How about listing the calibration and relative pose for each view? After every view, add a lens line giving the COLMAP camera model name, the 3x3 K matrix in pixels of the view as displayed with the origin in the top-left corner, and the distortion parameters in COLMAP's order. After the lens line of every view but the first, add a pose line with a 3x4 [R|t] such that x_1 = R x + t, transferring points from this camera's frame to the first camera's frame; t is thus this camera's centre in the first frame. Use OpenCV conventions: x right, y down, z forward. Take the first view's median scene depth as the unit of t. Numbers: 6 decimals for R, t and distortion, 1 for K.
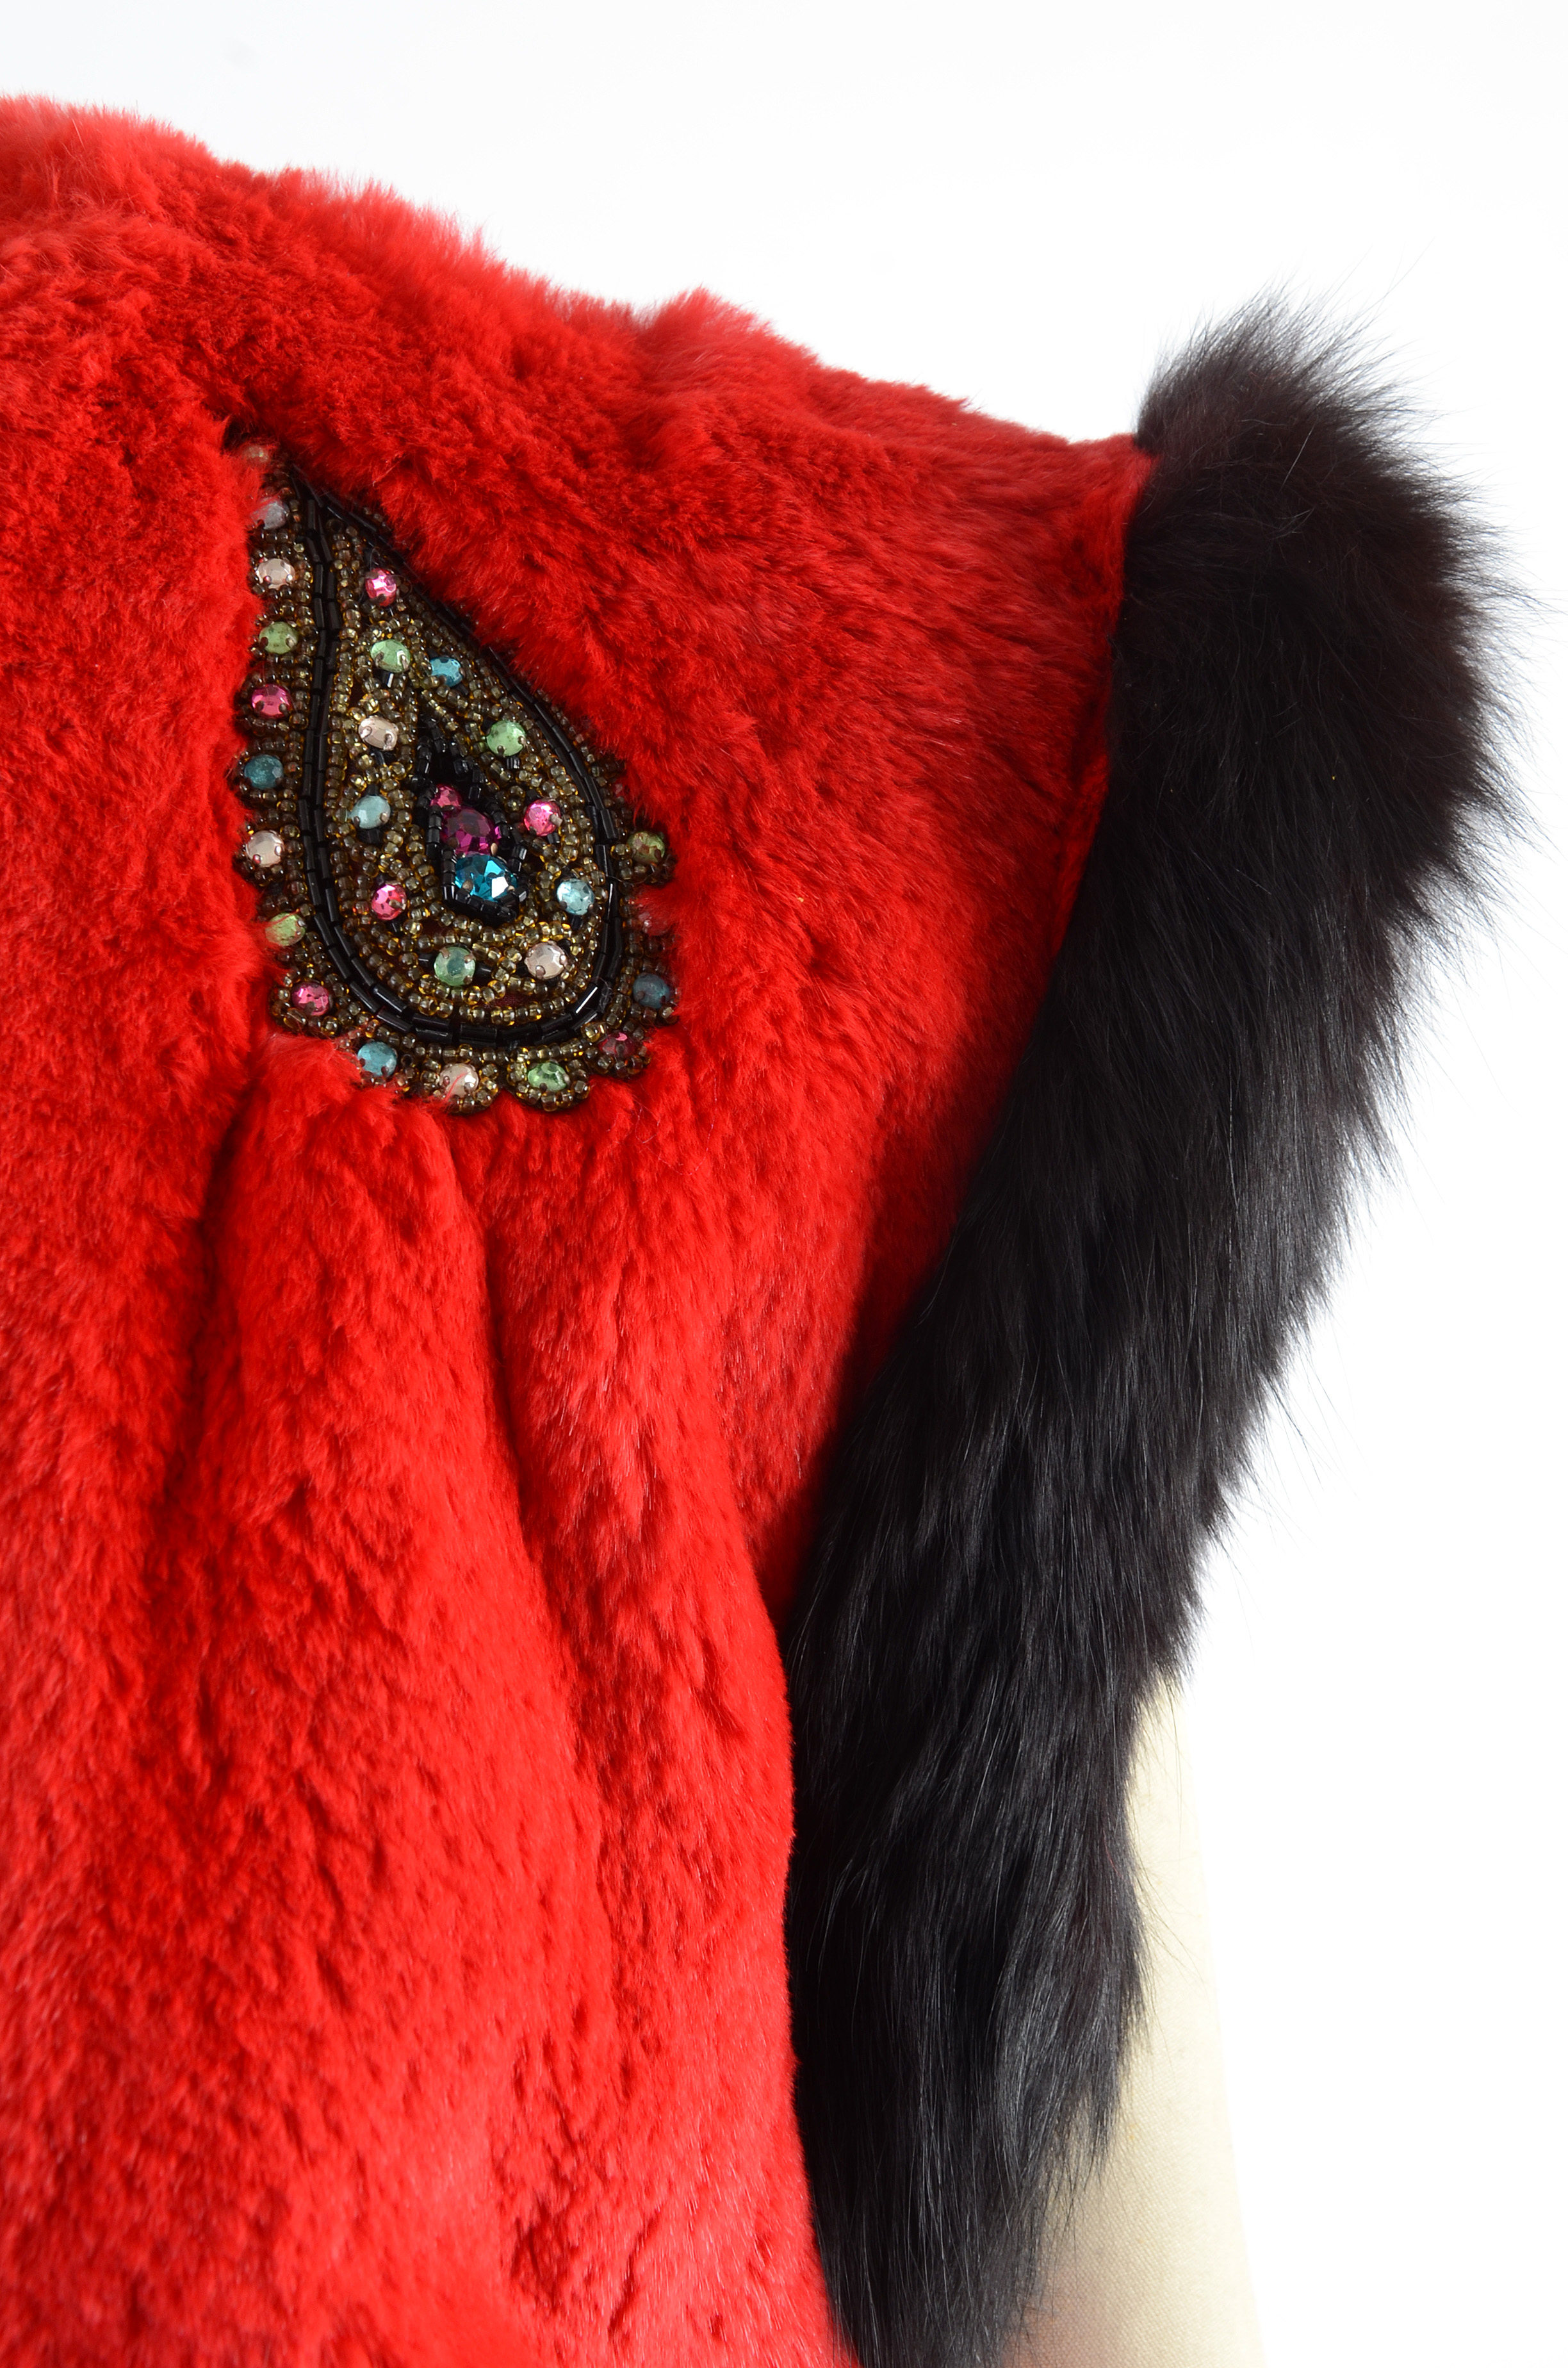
lens RADIAL K [[4404.8, 0, 814.2], [0, 4404.8, 1211.7], [0, 0, 1]] dist [0.244726, 0.000000]
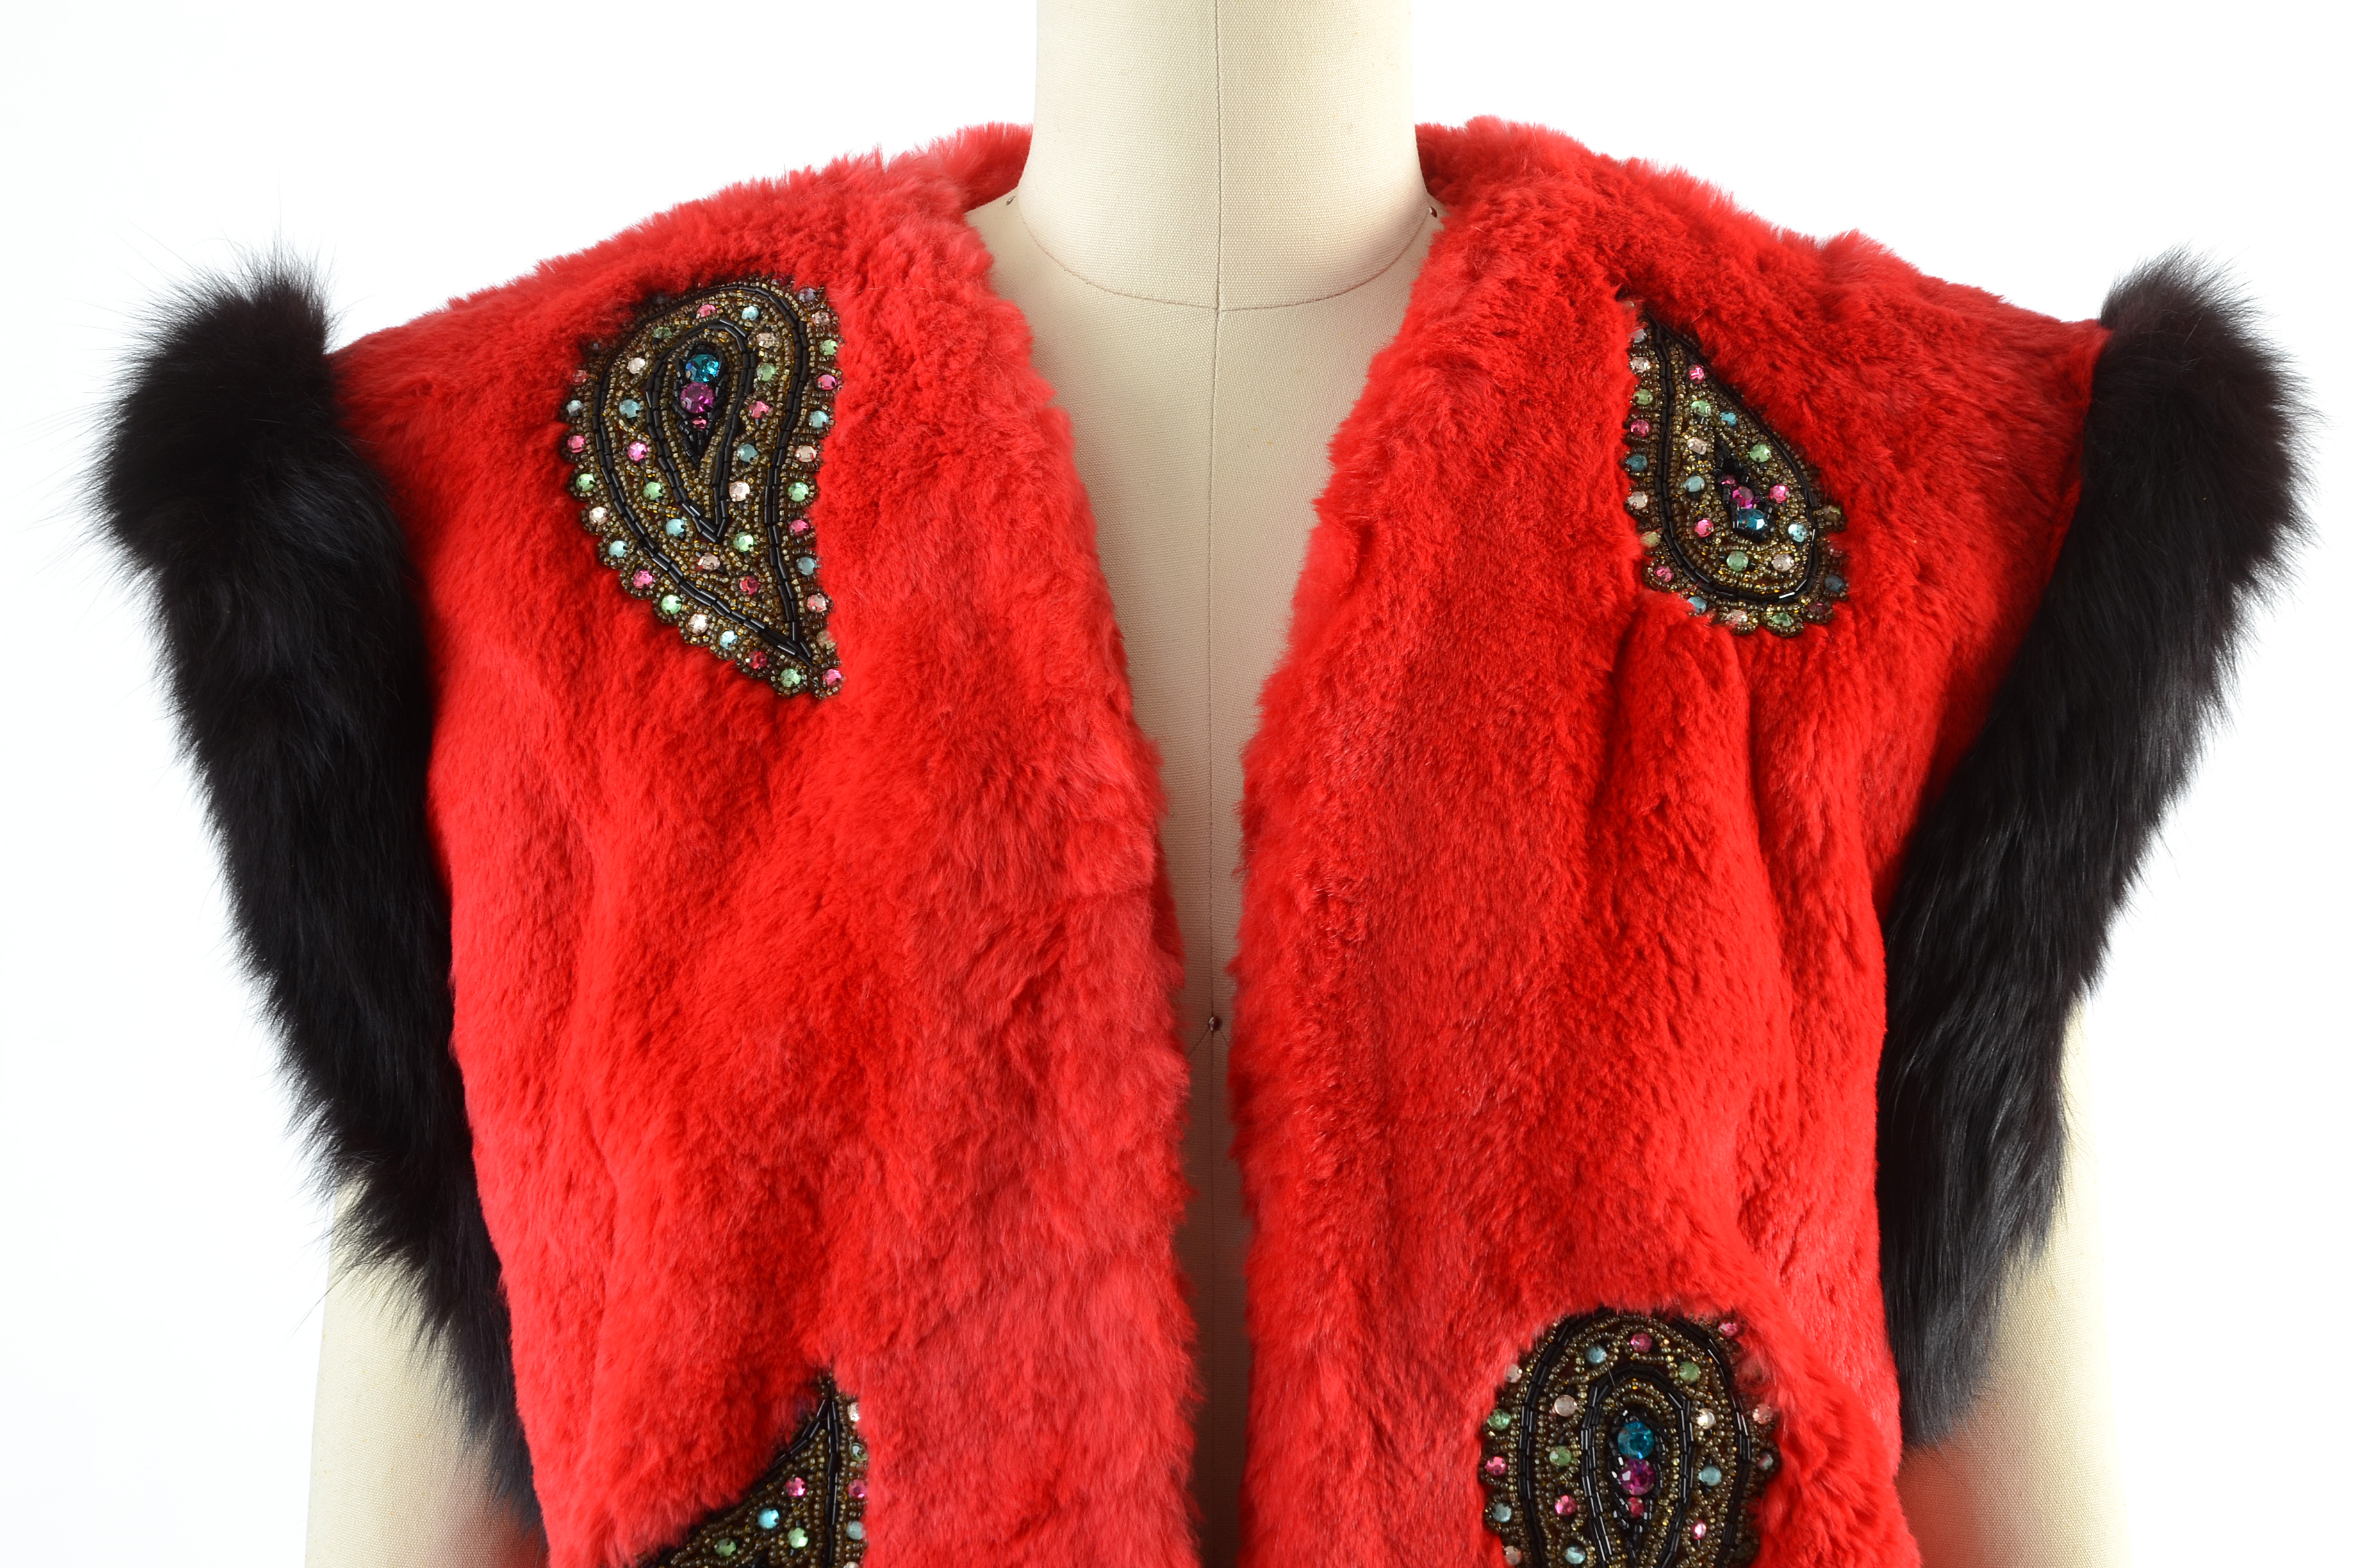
lens RADIAL K [[6581.7, 0, 1178.5], [0, 6581.7, 799.1], [0, 0, 1]] dist [0.681111, 0.000000]
pose [[0.997680, 0.055582, -0.039314, -0.202451], [-0.060023, 0.990630, -0.122676, 0.413204], [0.032127, 0.124751, 0.991668, -1.855049]]
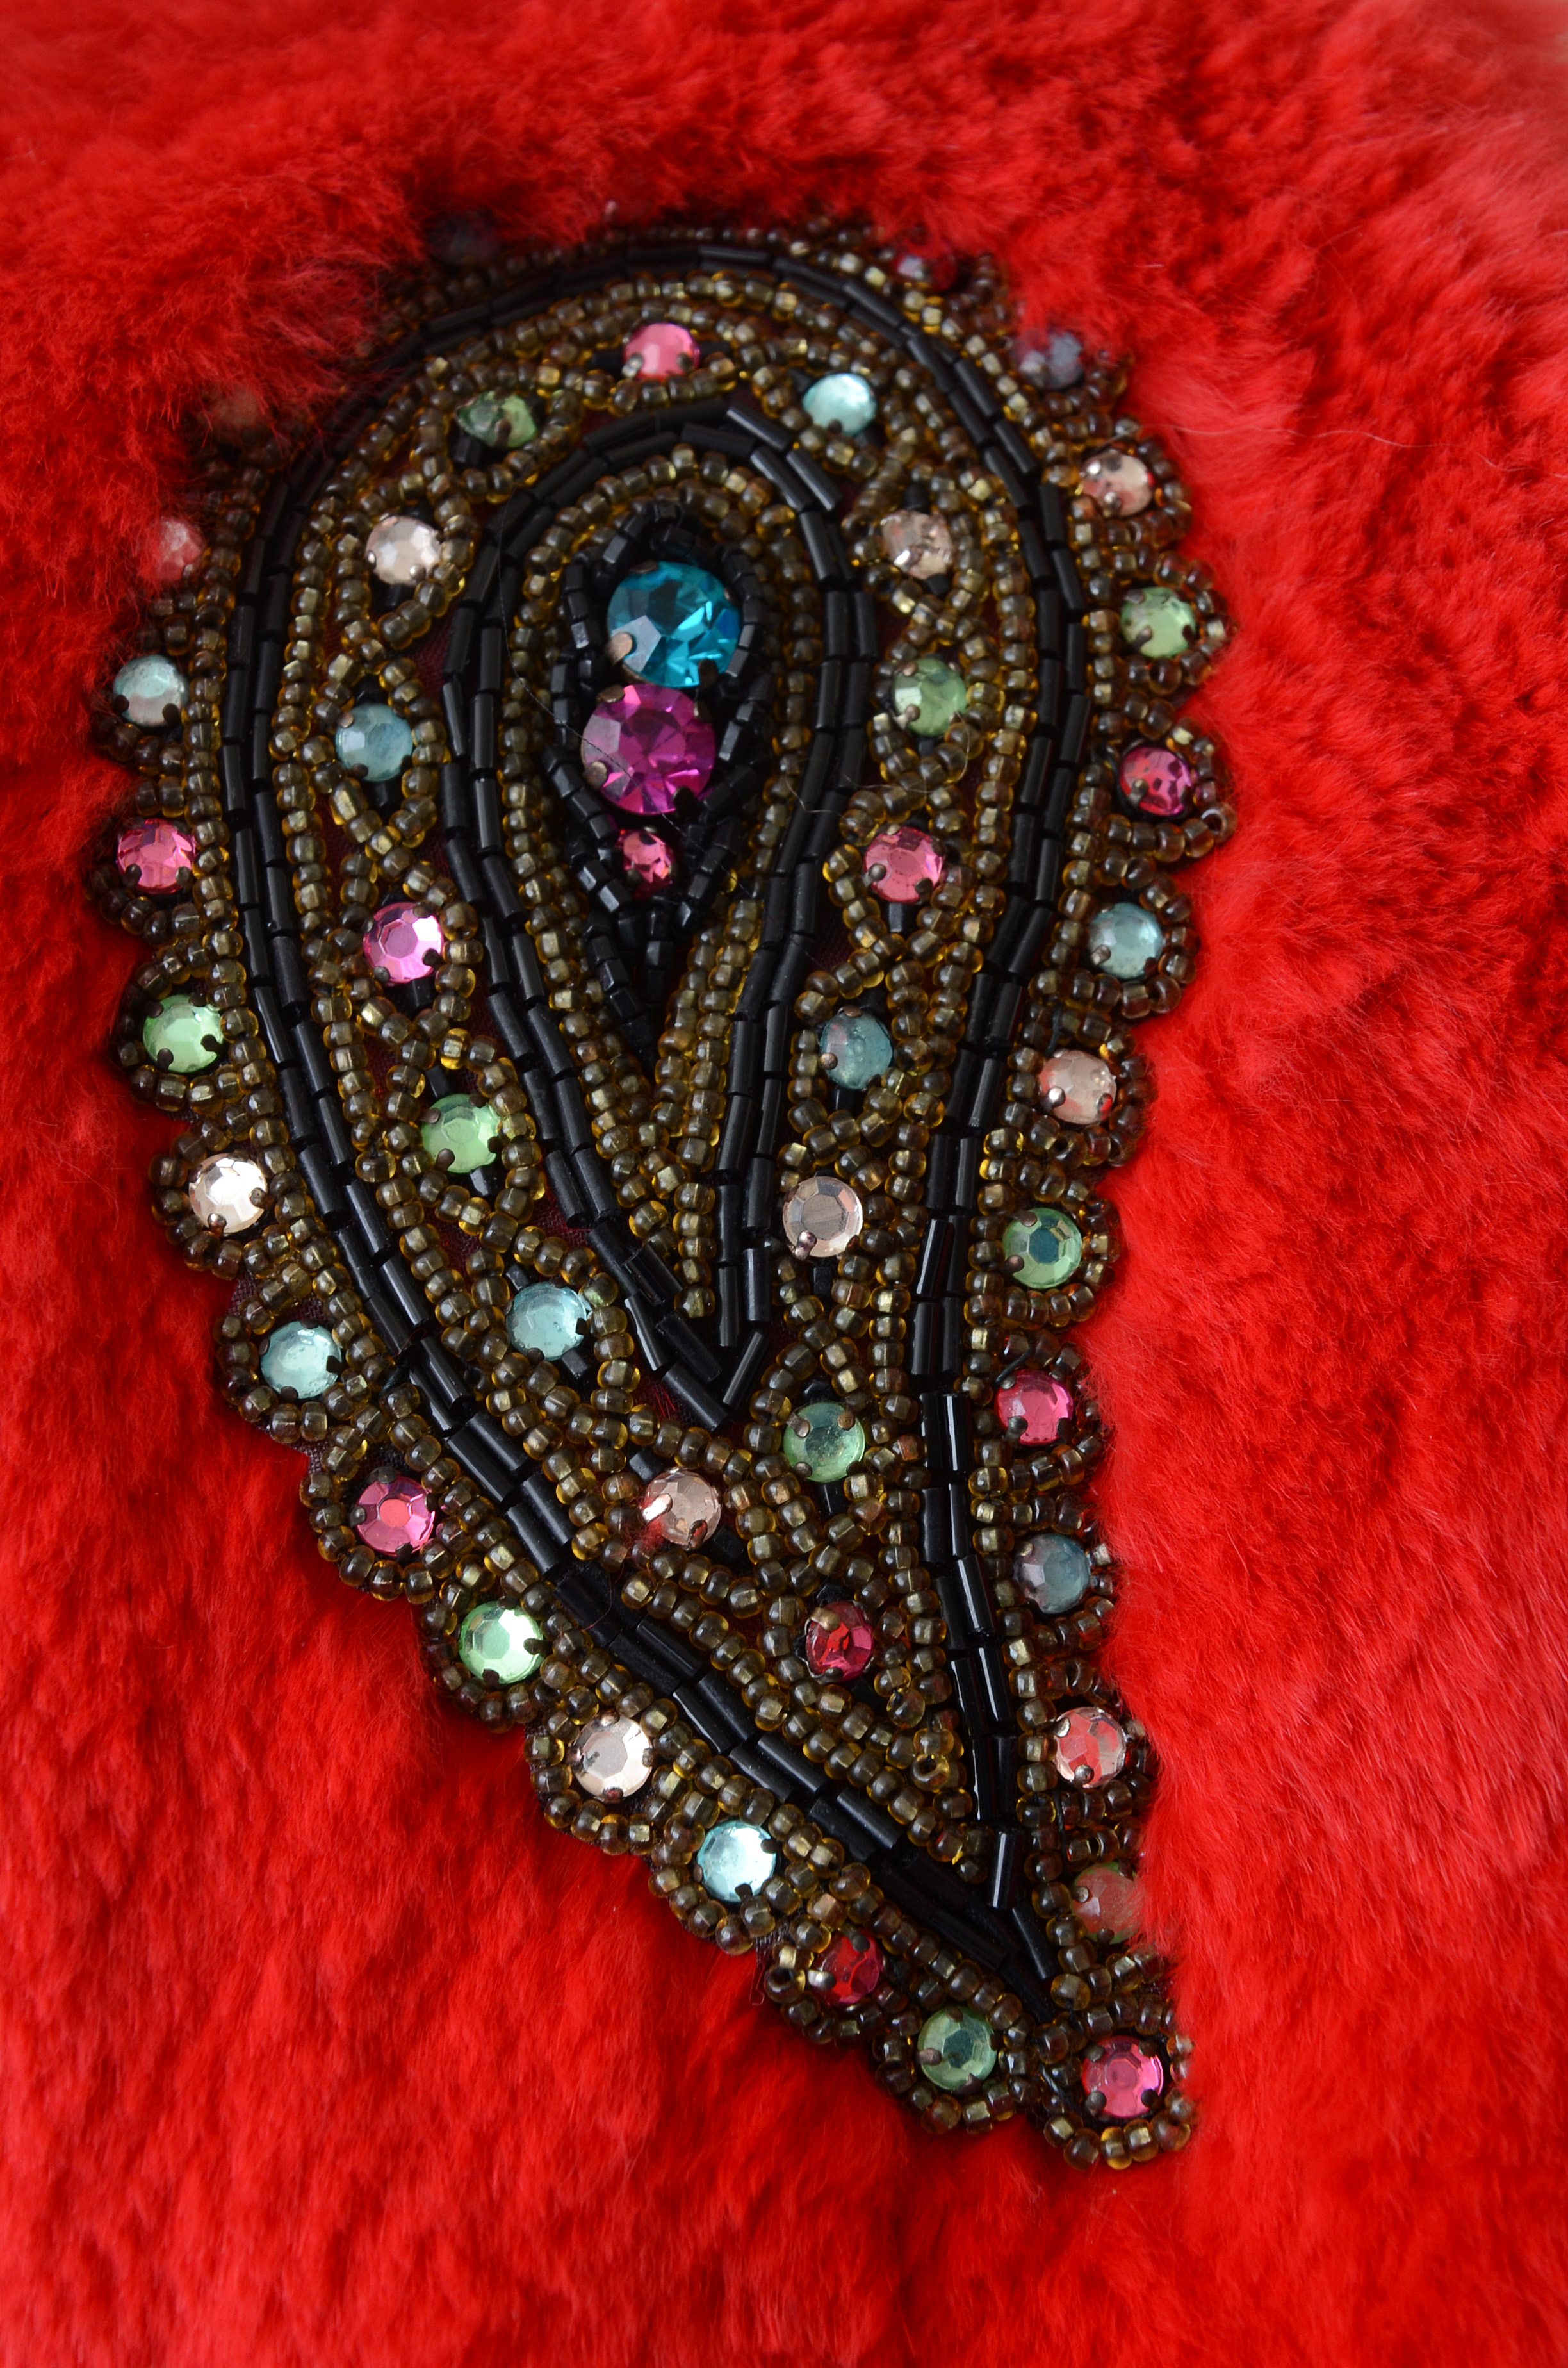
lens RADIAL K [[6596.7, 0, 790.2], [0, 6596.7, 1193.3], [0, 0, 1]] dist [0.297897, 0.000000]
pose [[0.955934, 0.195422, 0.219091, -0.676609], [-0.216228, 0.973445, 0.075163, -0.117850], [-0.198585, -0.119224, 0.972805, 0.275287]]
